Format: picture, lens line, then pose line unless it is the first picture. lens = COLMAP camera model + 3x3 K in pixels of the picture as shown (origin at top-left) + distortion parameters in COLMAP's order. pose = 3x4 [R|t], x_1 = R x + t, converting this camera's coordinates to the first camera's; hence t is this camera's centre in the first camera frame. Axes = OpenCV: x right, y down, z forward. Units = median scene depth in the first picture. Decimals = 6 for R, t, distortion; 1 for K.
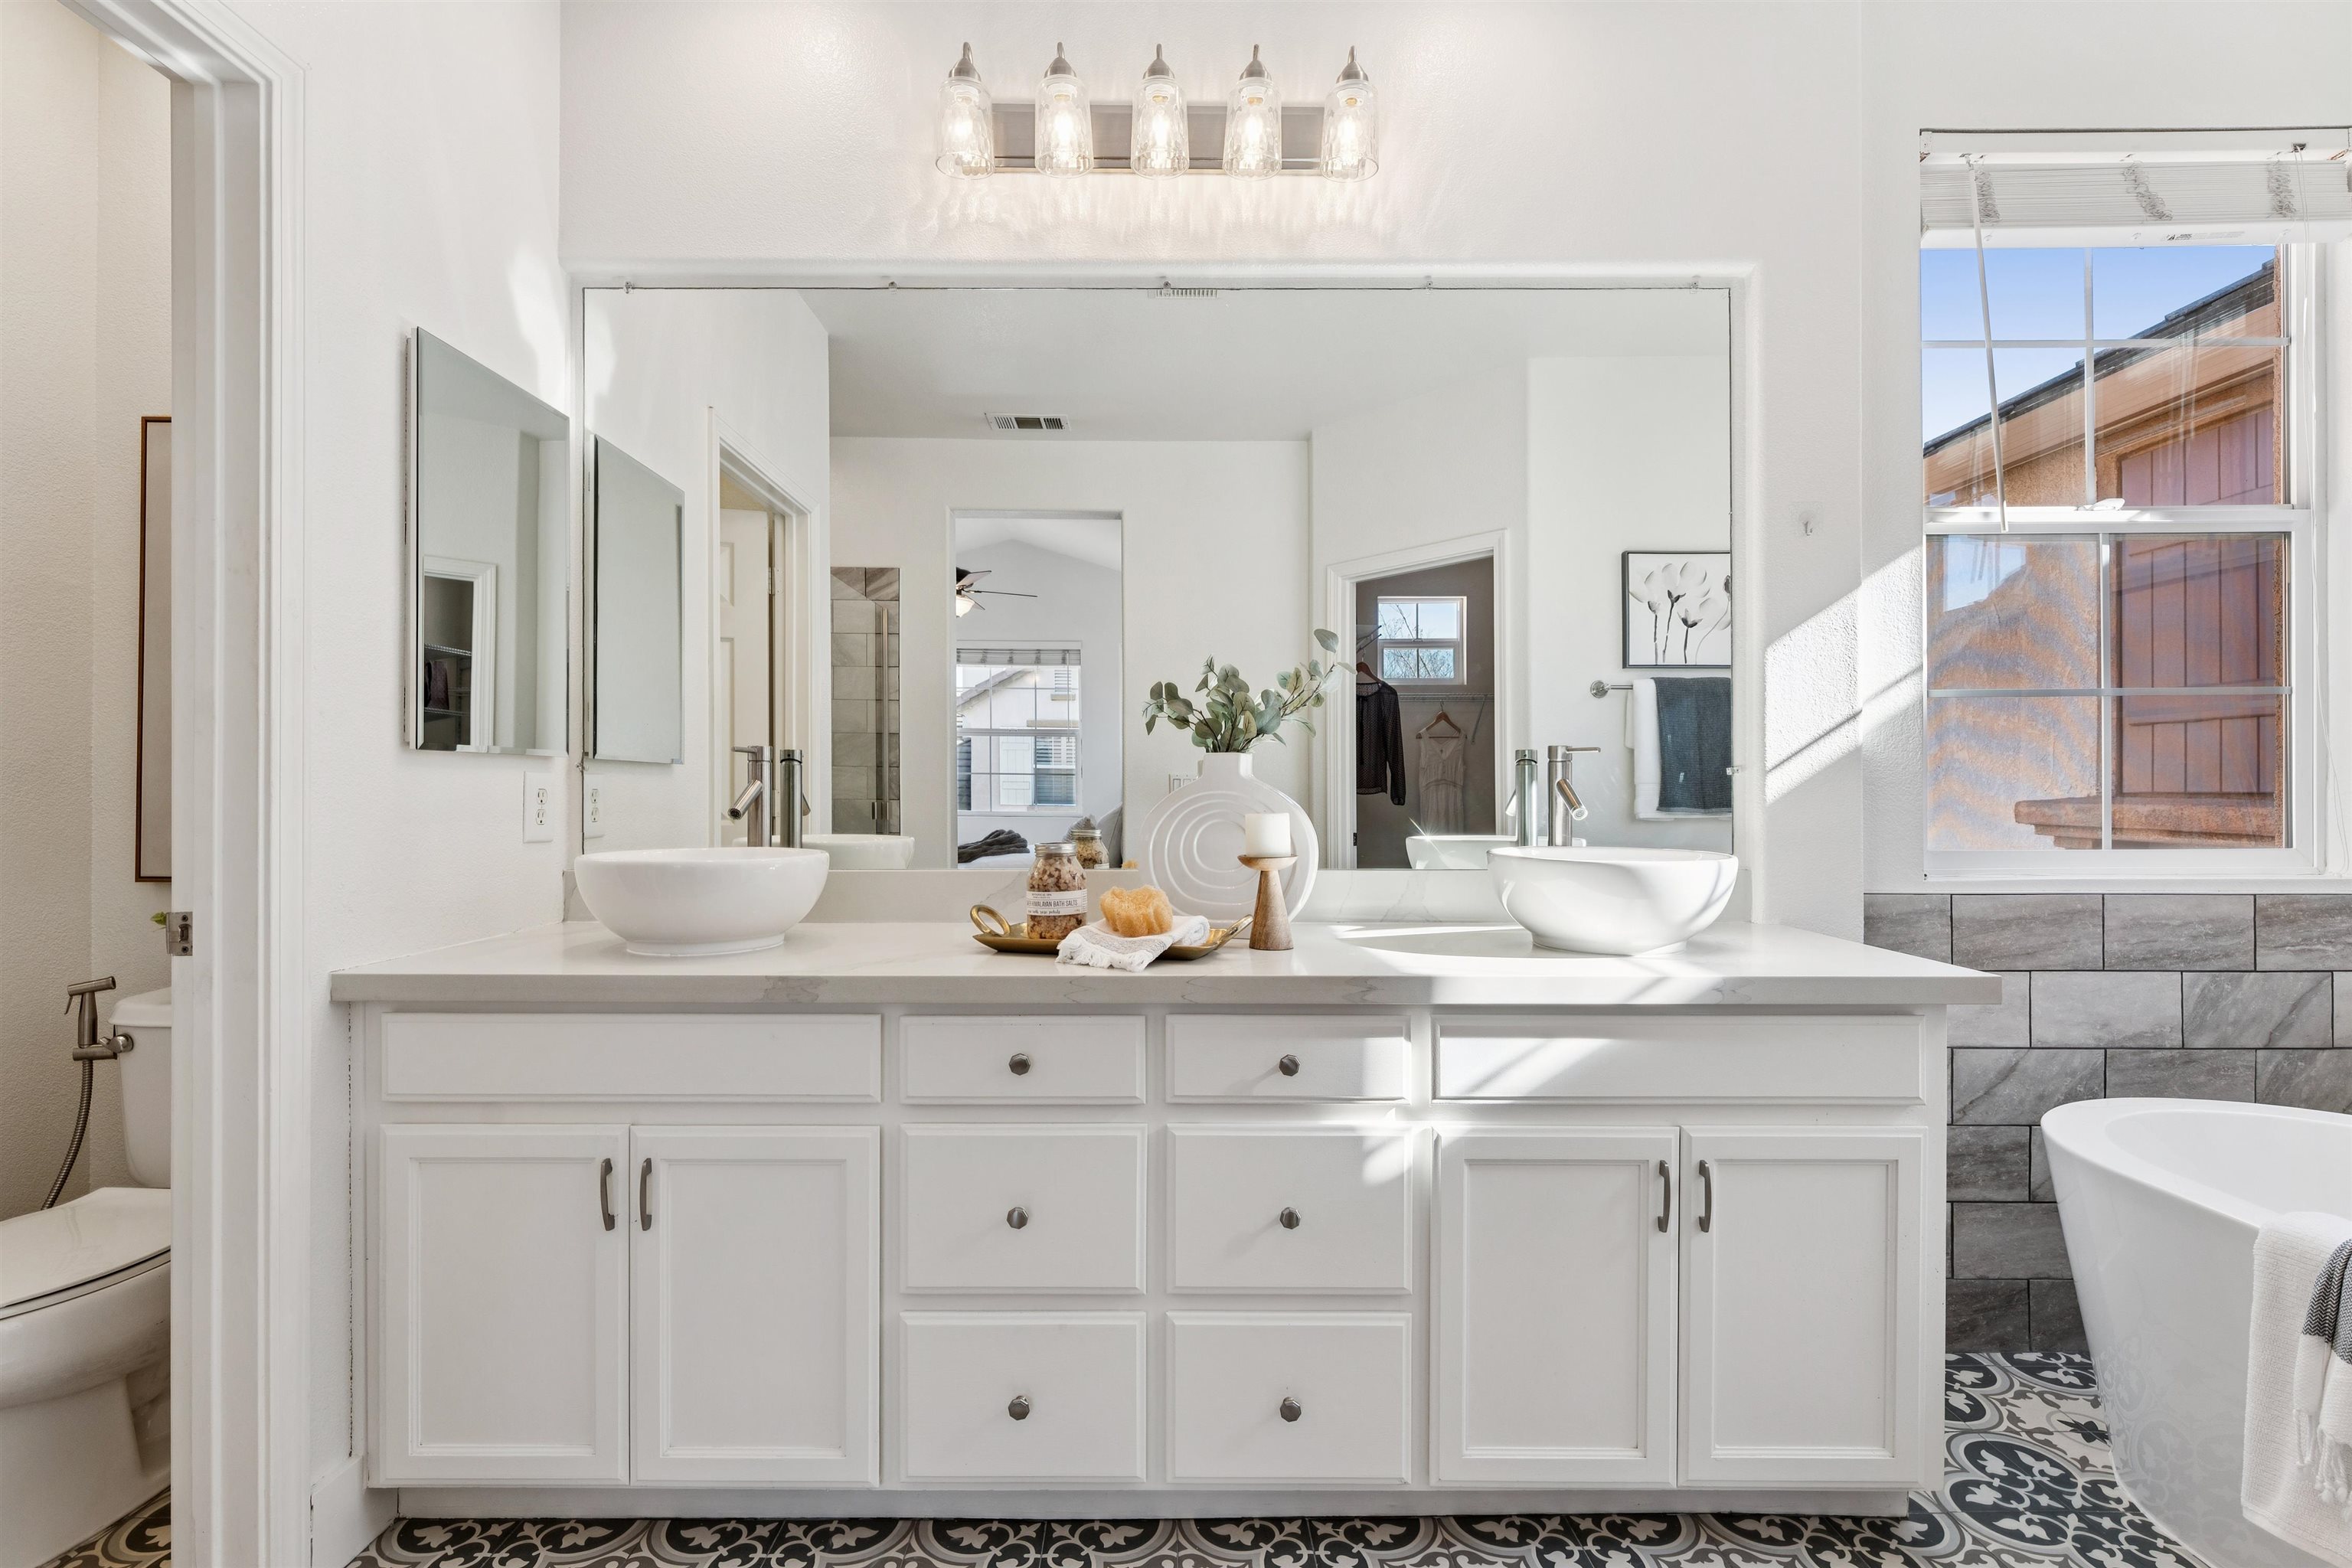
lens RADIAL K [[1057.2, 0, 1165.5], [0, 1057.2, 780.6], [0, 0, 1]] dist [-0.009006, 0.002078]
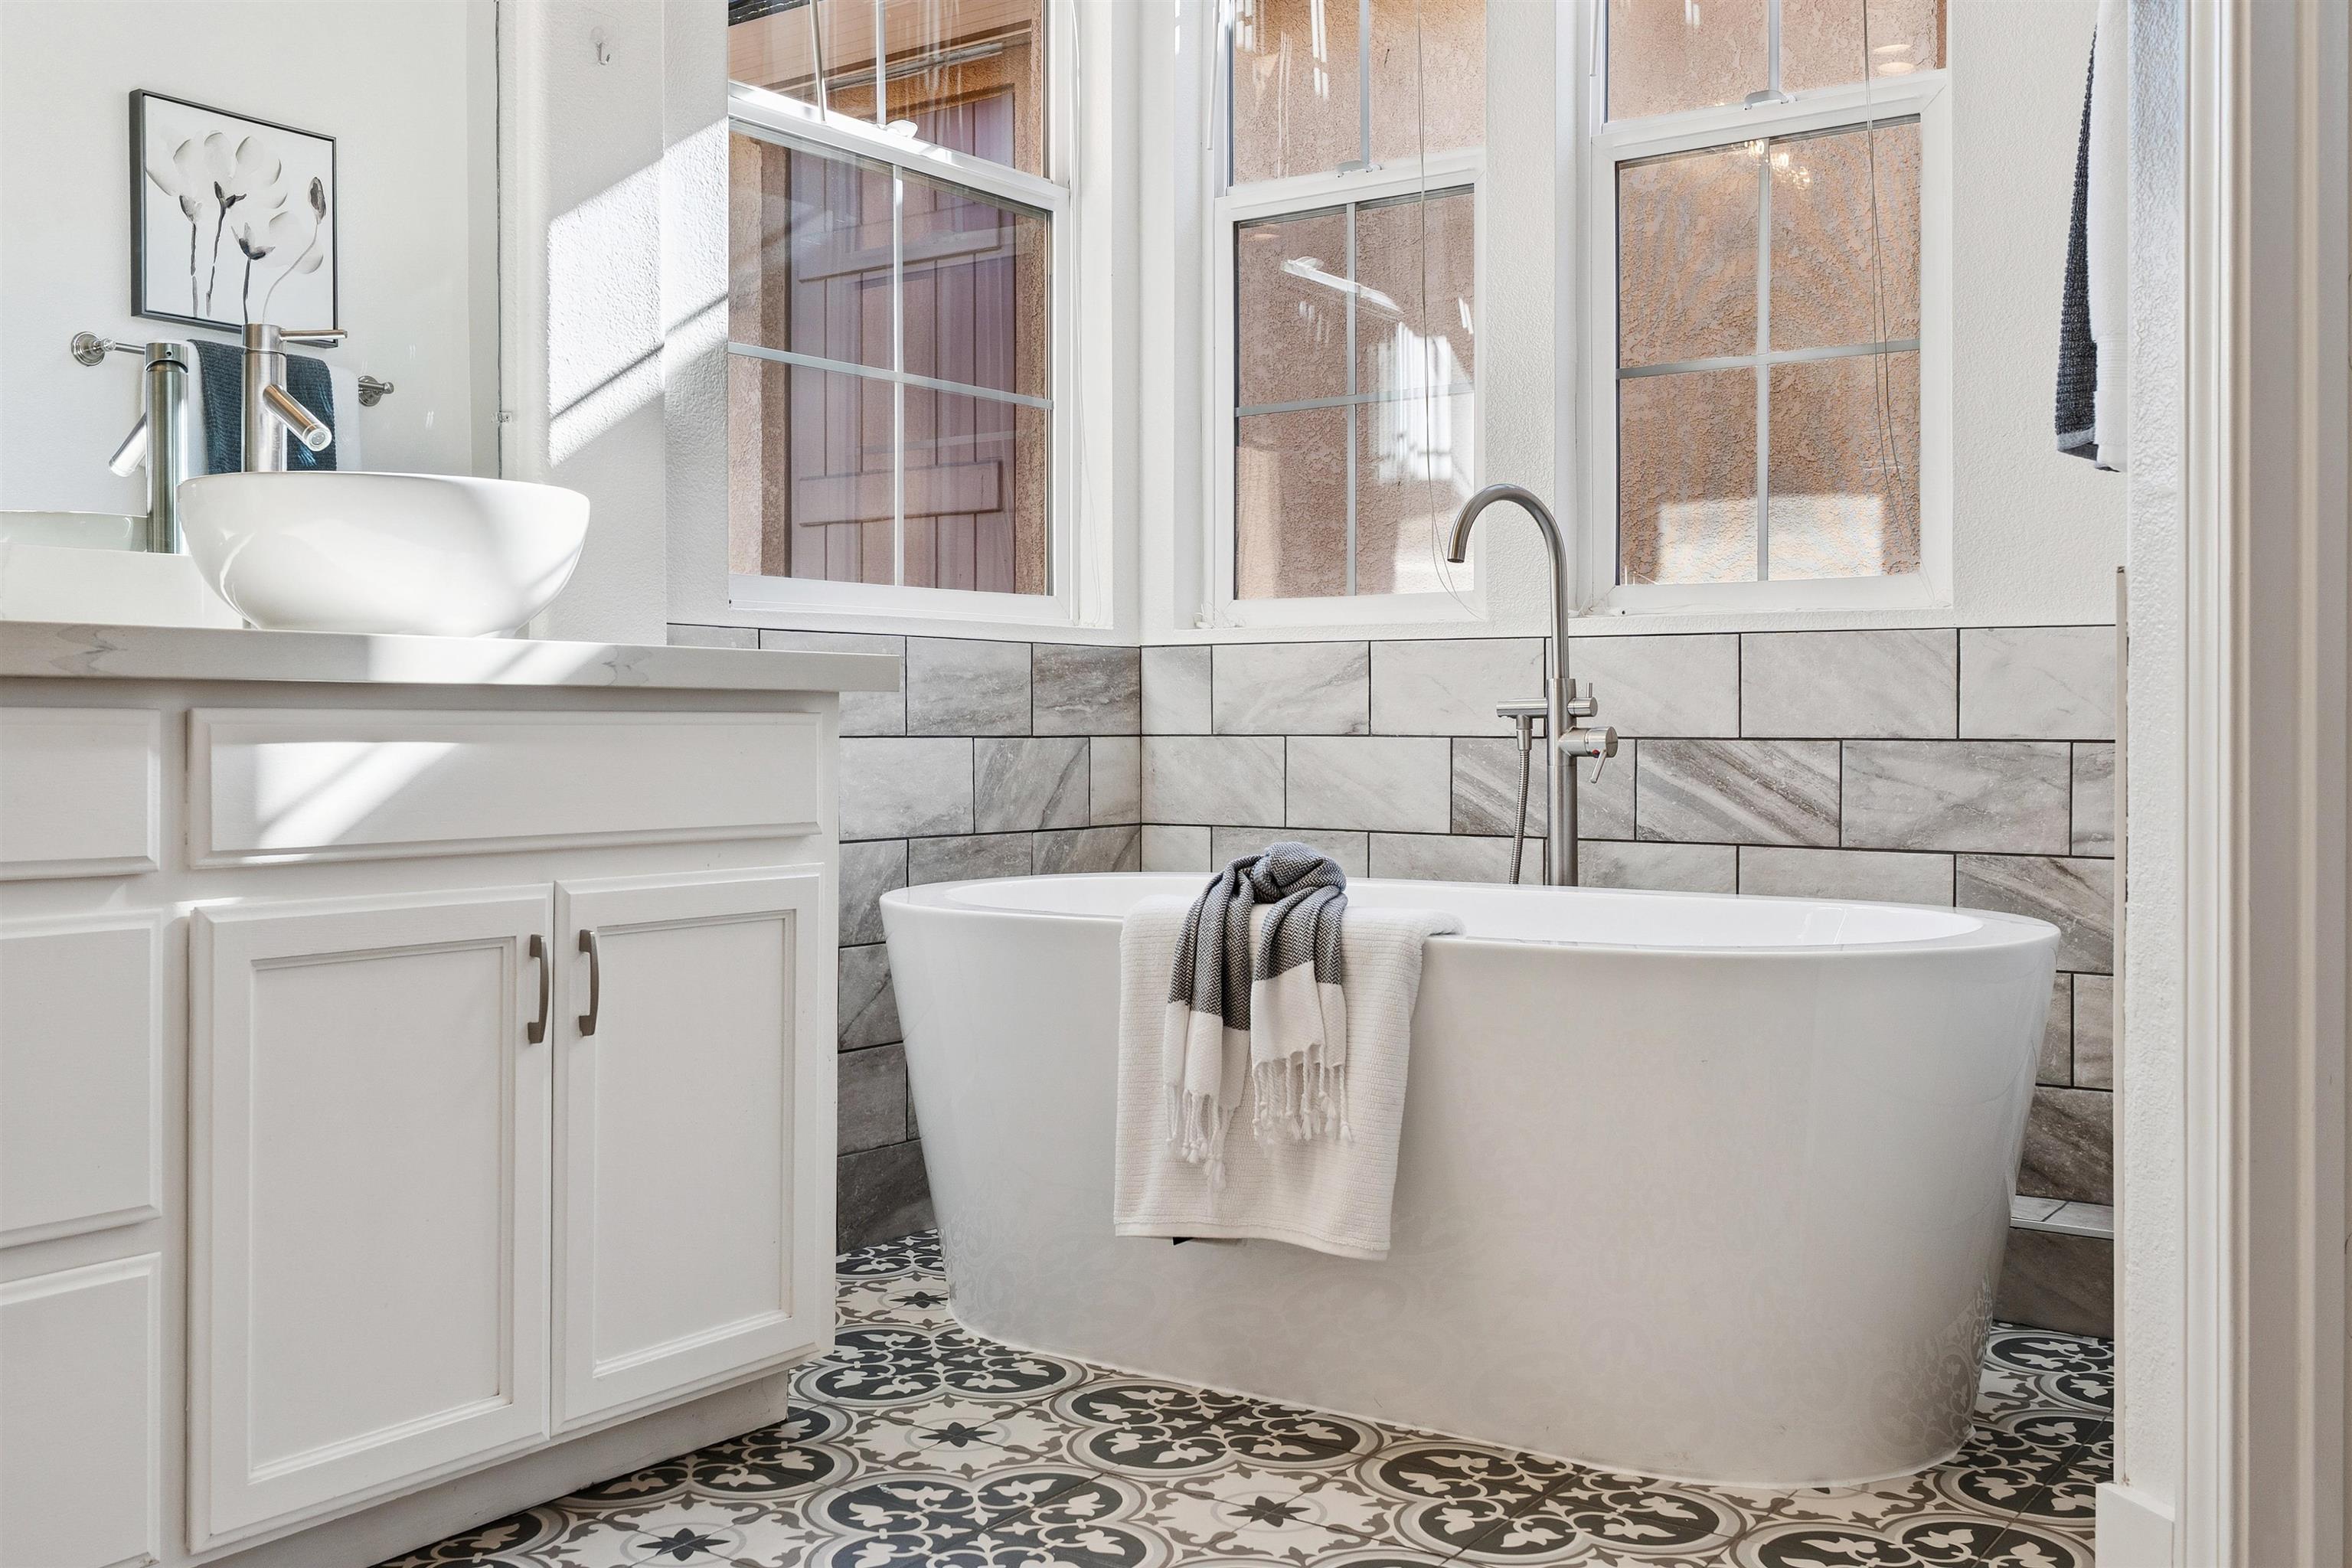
lens RADIAL K [[2159.4, 0, 1132.3], [0, 2159.4, 765.5], [0, 0, 1]] dist [0.001706, 0.025451]
pose [[0.587033, -0.017131, 0.809382, -0.278614], [-0.006948, 0.999633, 0.026196, 0.162415], [-0.809534, -0.021001, 0.586698, -0.048621]]
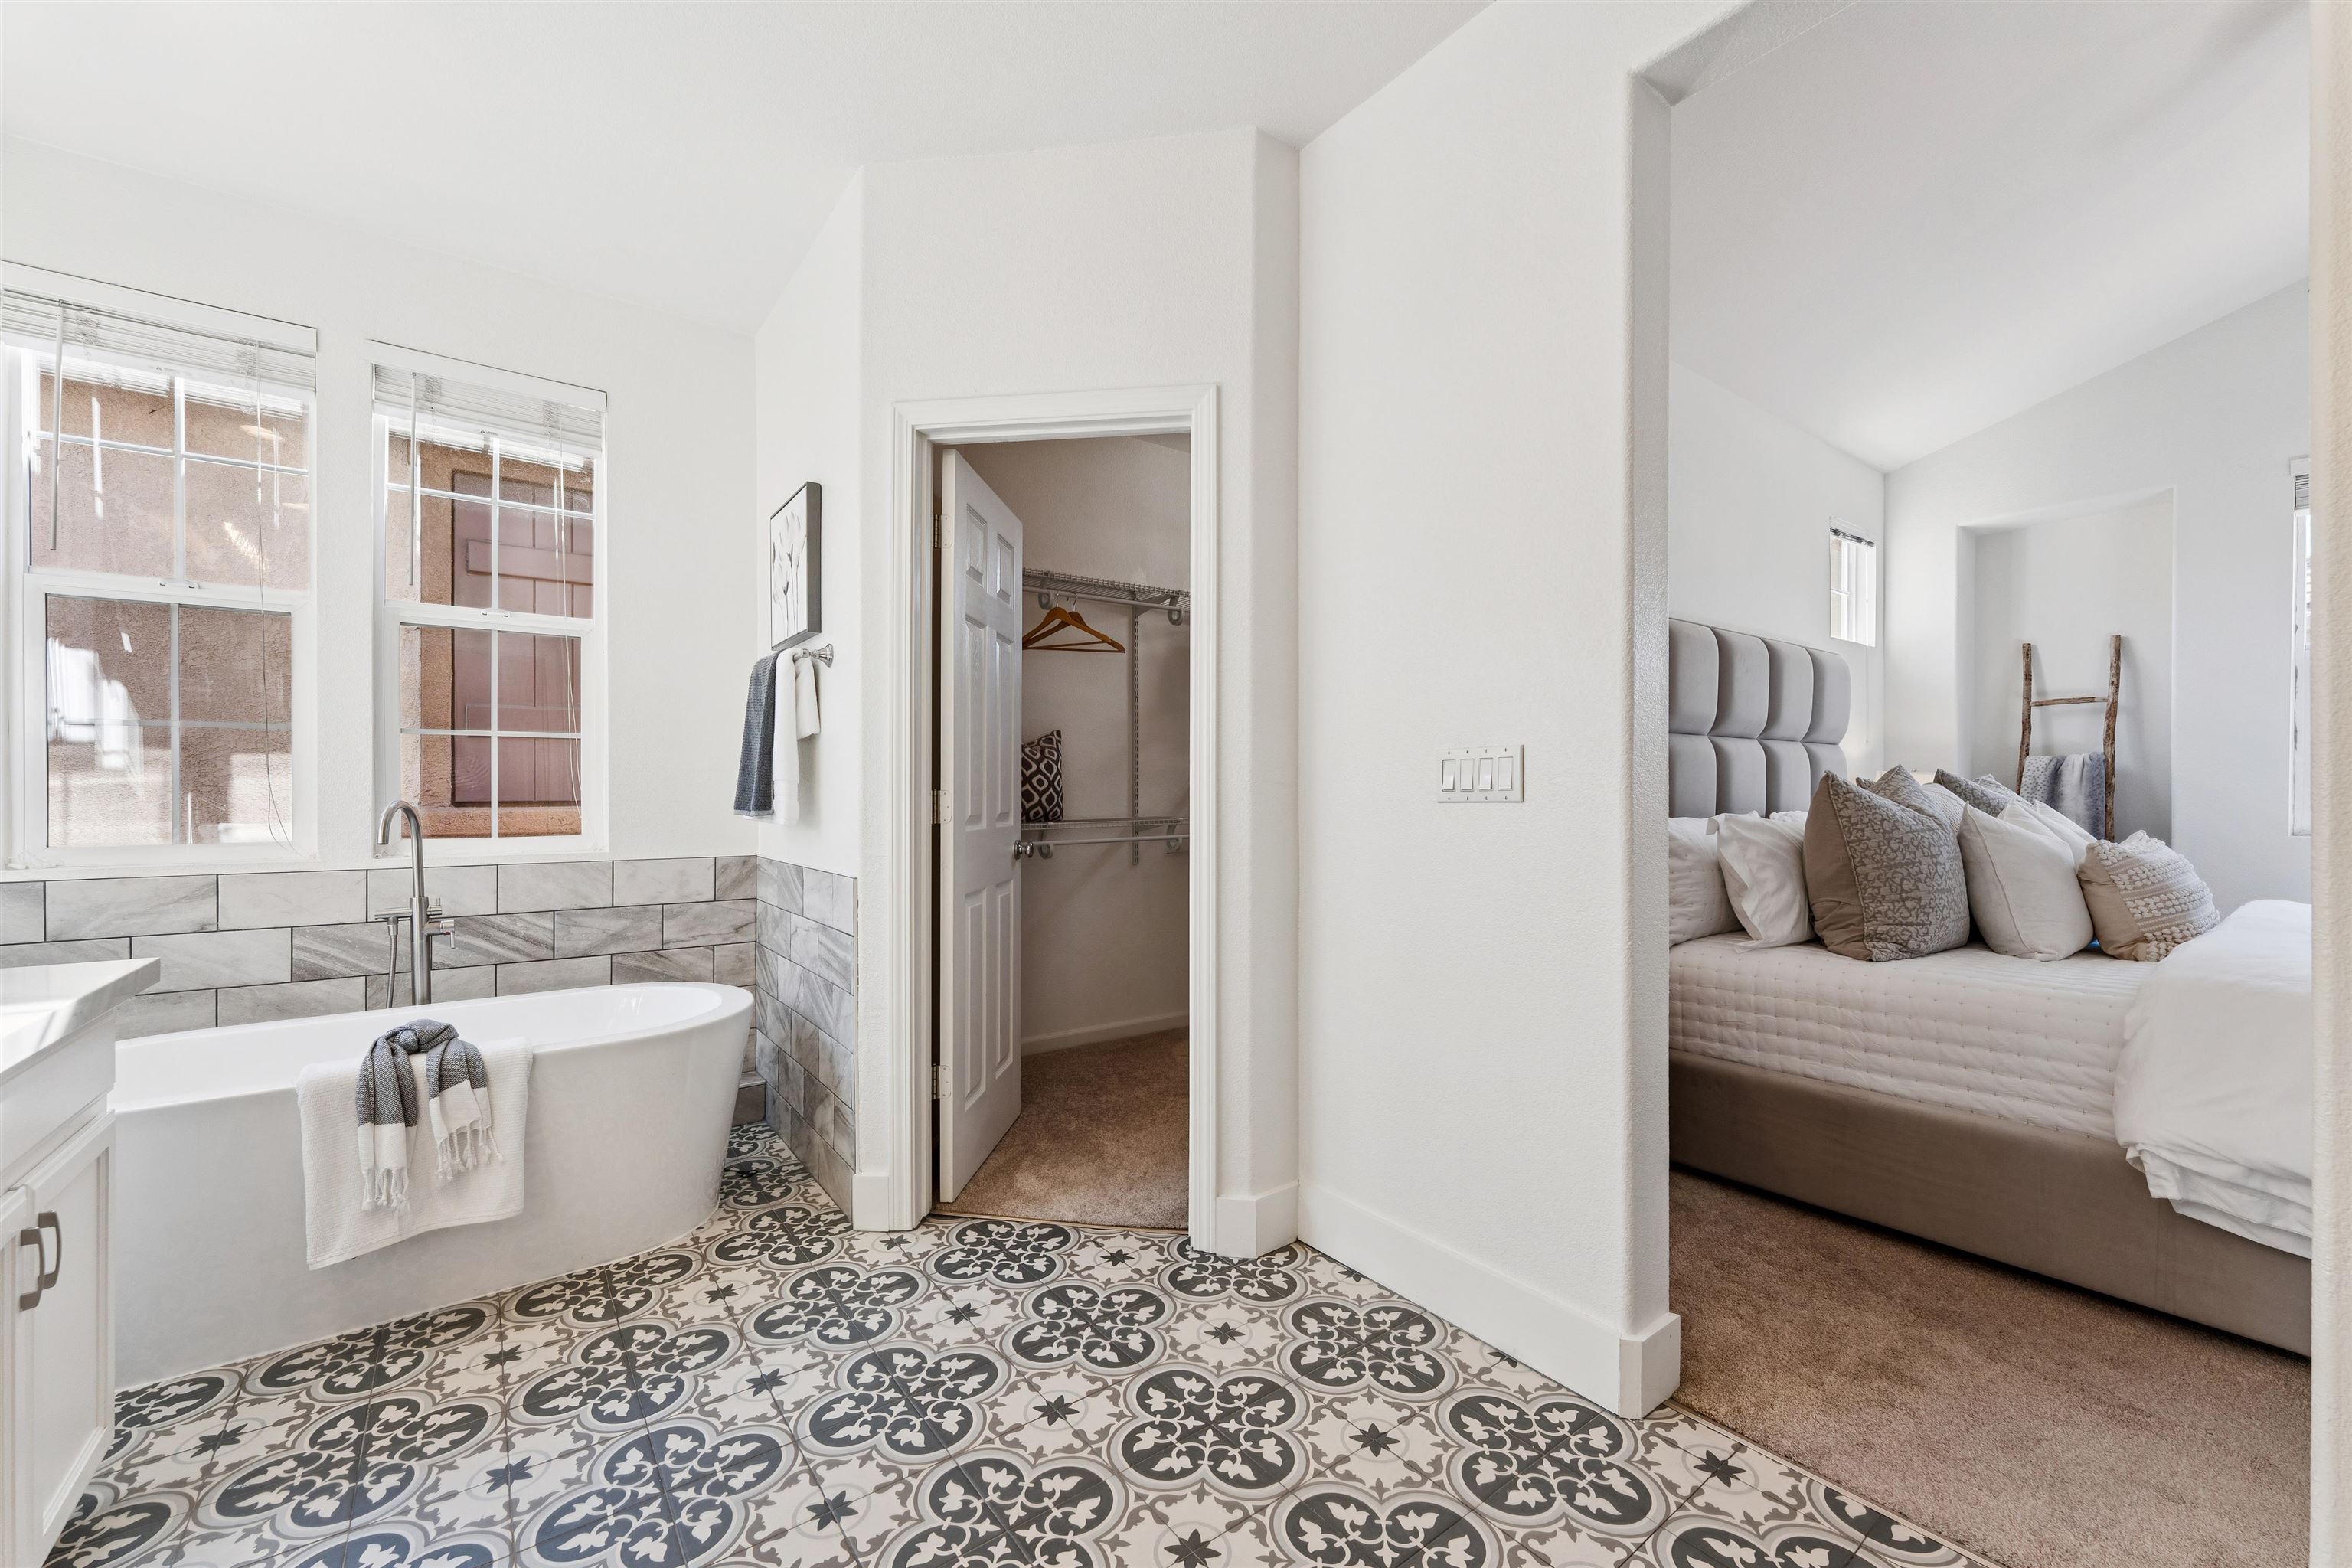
lens RADIAL K [[949.9, 0, 1170.0], [0, 949.9, 793.5], [0, 0, 1]] dist [0.002085, -0.002259]
pose [[-0.598798, -0.005436, 0.800882, -0.524571], [-0.009000, 0.999959, 0.000058, -0.001479], [-0.800849, -0.007173, -0.598823, 0.517116]]
